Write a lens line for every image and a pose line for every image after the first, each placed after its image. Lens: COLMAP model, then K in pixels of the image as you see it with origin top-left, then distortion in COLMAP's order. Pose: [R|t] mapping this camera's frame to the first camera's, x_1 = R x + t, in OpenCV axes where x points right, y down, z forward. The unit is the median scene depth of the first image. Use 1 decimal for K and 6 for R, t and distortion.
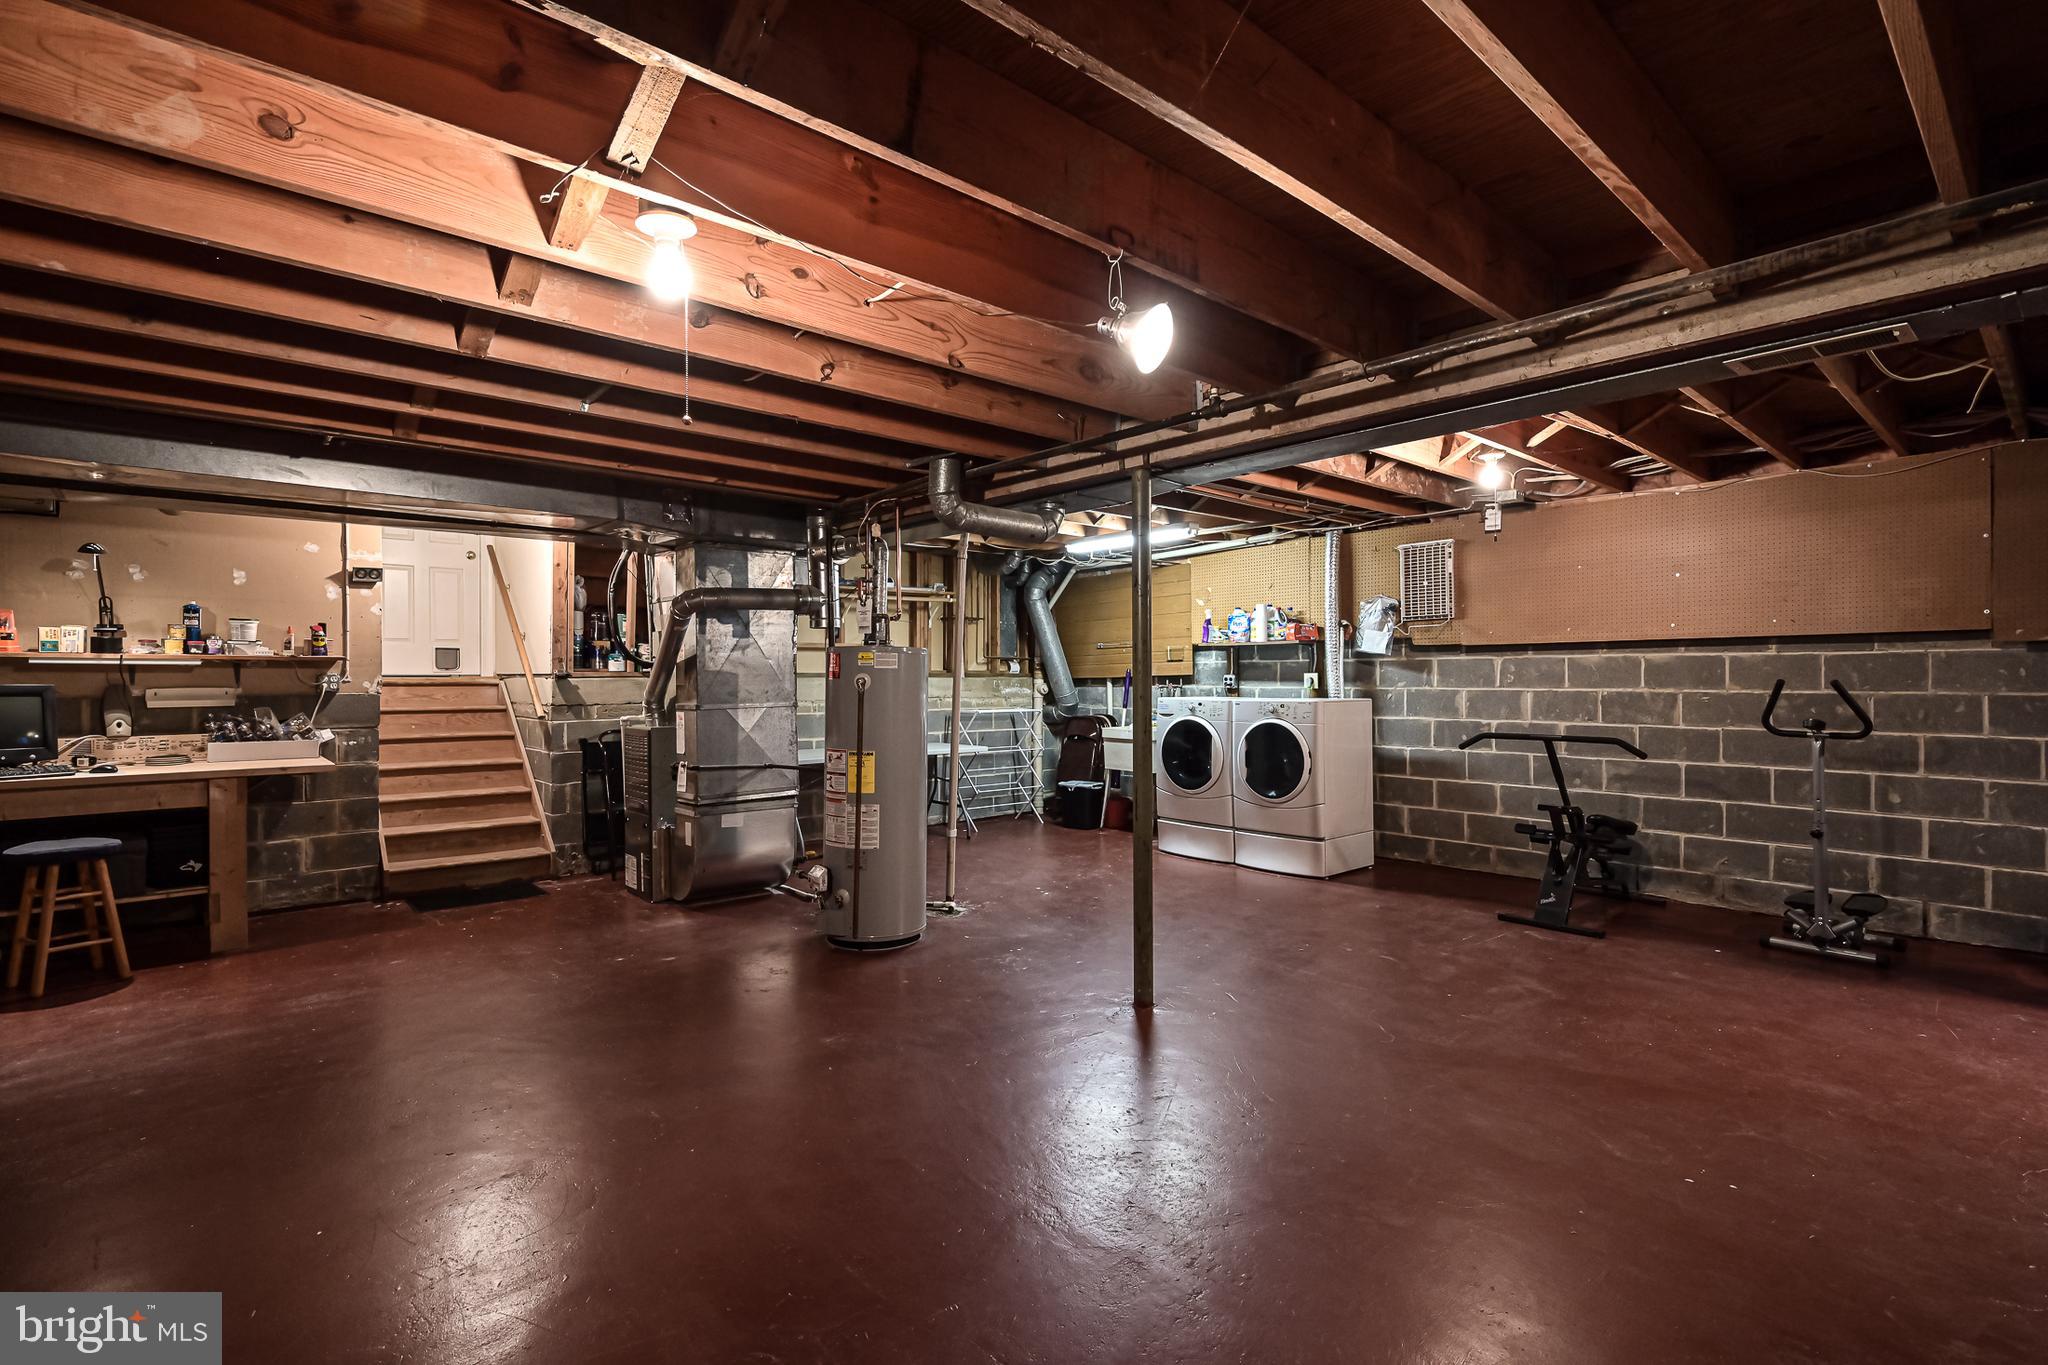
lens RADIAL K [[956.3, 0, 1024.0], [0, 956.3, 682.5], [0, 0, 1]] dist [-0.001669, 0.000103]
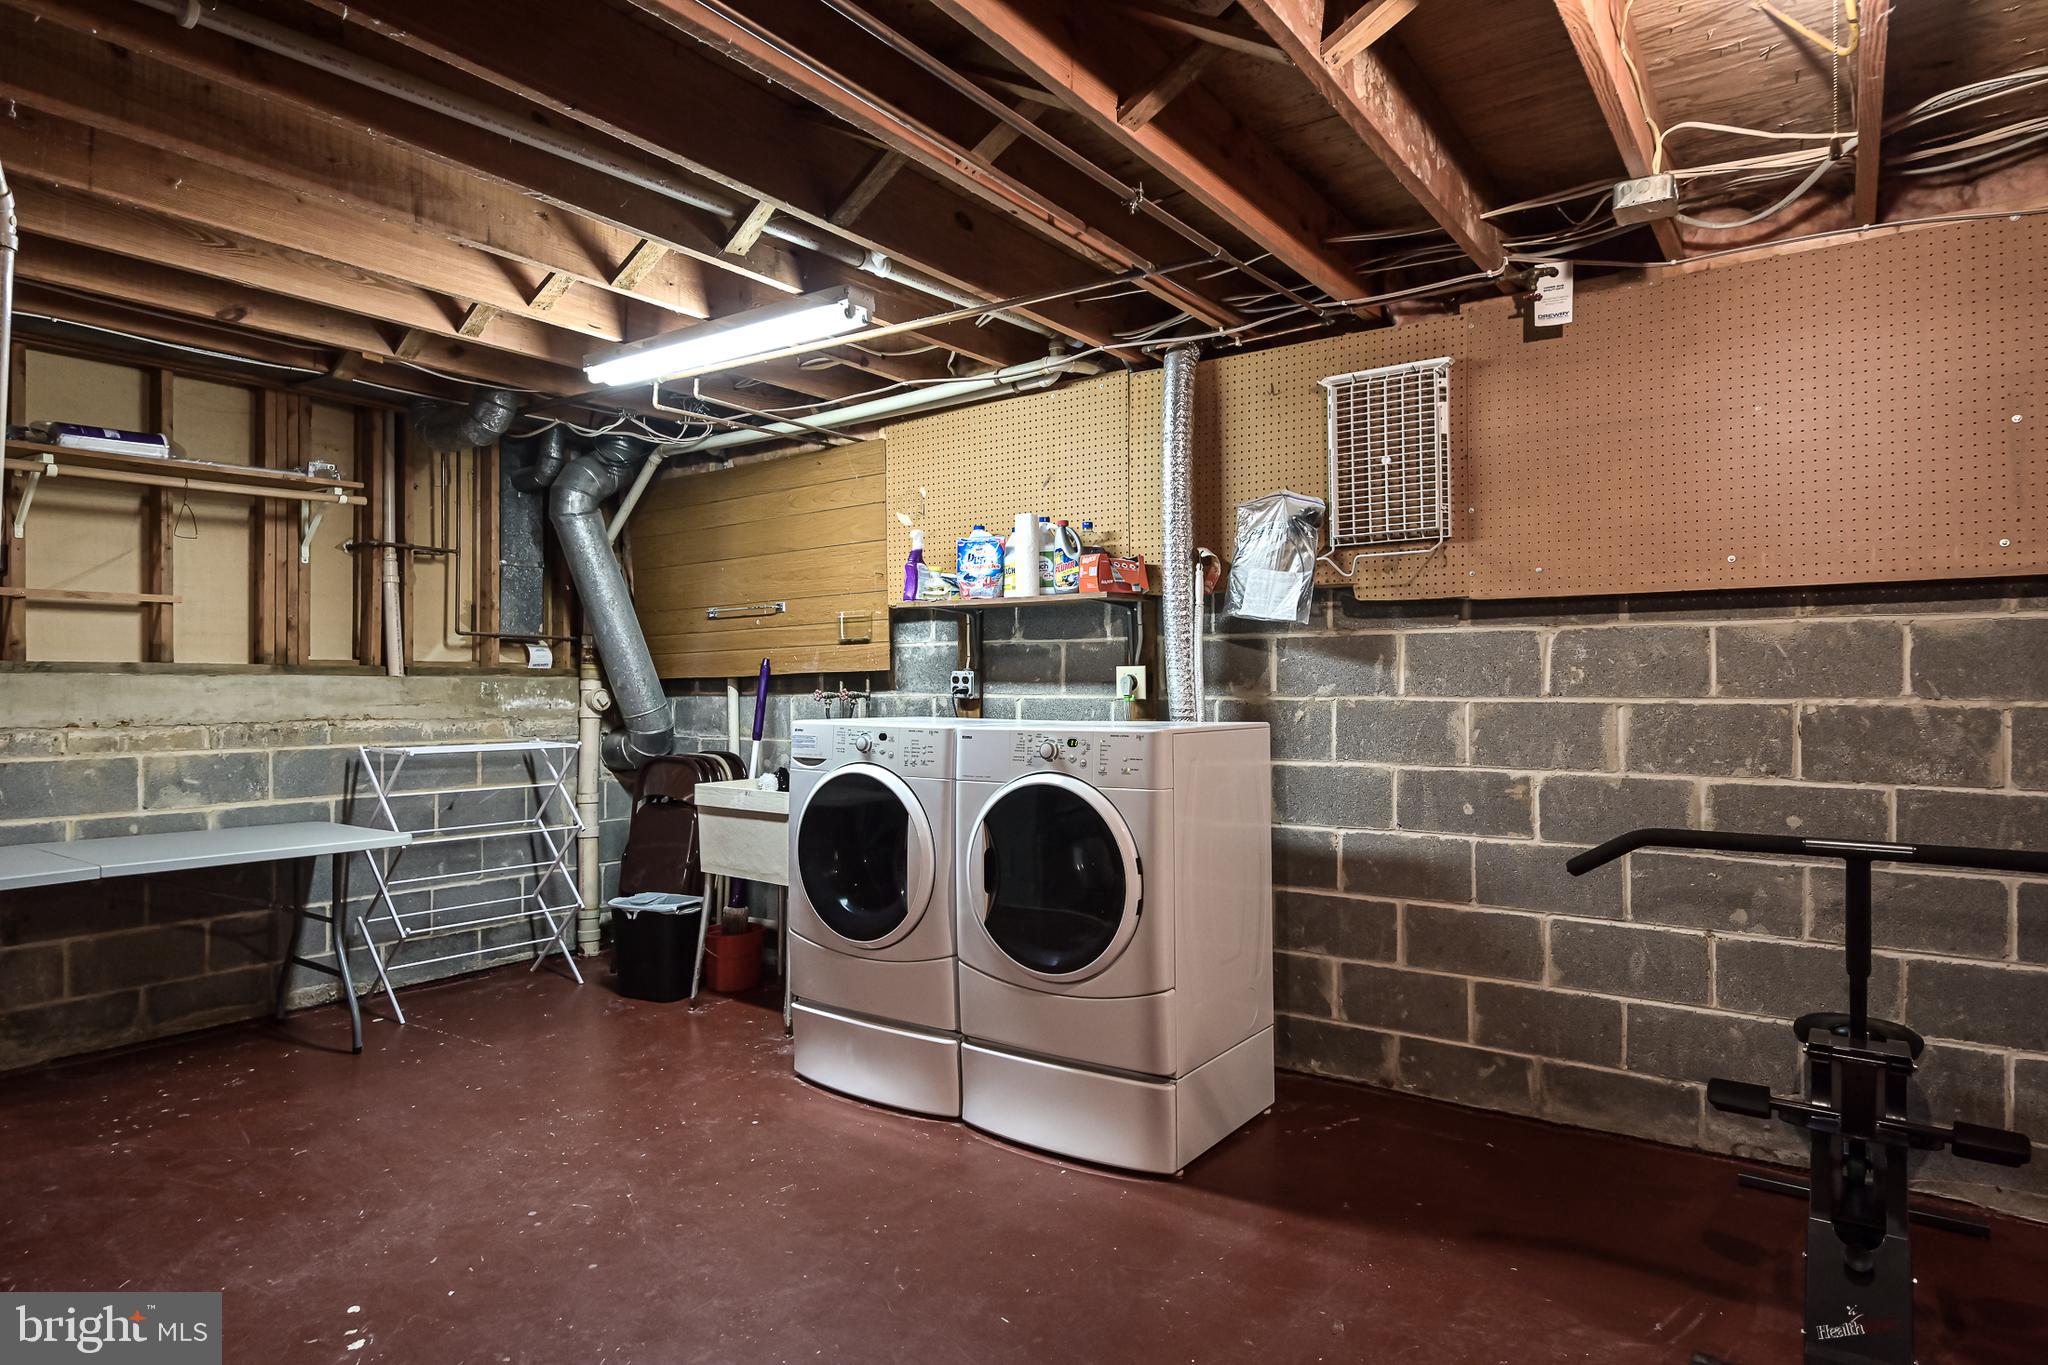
lens RADIAL K [[1160.1, 0, 1024.0], [0, 1160.1, 682.5], [0, 0, 1]] dist [0.001486, 0.000180]
pose [[0.974360, 0.002361, 0.224983, 0.125053], [-0.000517, 0.999966, -0.008255, 0.002900], [-0.224994, 0.007927, 0.974328, 0.471168]]
